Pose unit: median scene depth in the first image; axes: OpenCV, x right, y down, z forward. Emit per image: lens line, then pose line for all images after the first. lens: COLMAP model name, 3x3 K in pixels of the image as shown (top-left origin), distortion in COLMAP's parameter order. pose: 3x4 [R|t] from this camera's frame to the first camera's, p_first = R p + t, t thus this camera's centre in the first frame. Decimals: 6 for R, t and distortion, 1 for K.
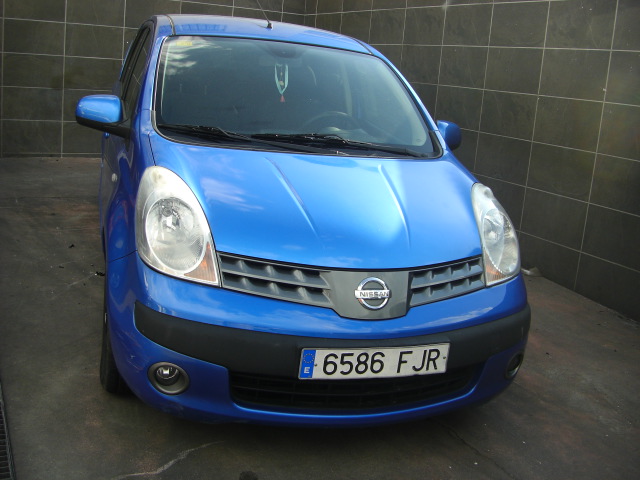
lens RADIAL K [[701.5, 0, 322.6], [0, 701.5, 237.6], [0, 0, 1]] dist [-0.135164, 0.000000]
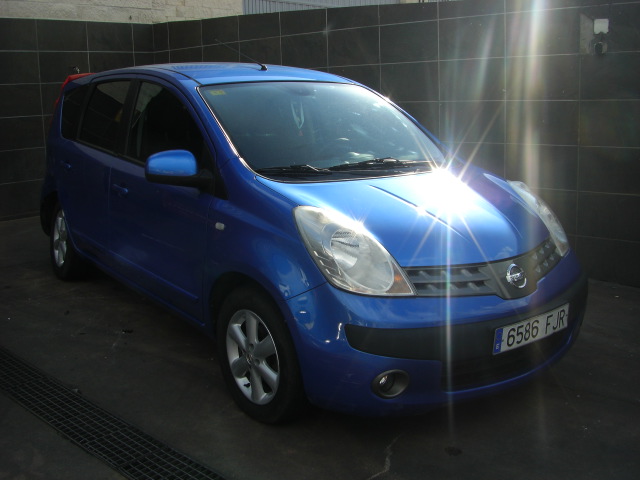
lens RADIAL K [[701.5, 0, 319.8], [0, 701.5, 238.1], [0, 0, 1]] dist [-0.135164, 0.000000]
pose [[0.929803, -0.178304, 0.321985, -0.647181], [0.186016, 0.982522, 0.006926, -0.061504], [-0.317592, 0.053455, 0.946719, -0.062806]]
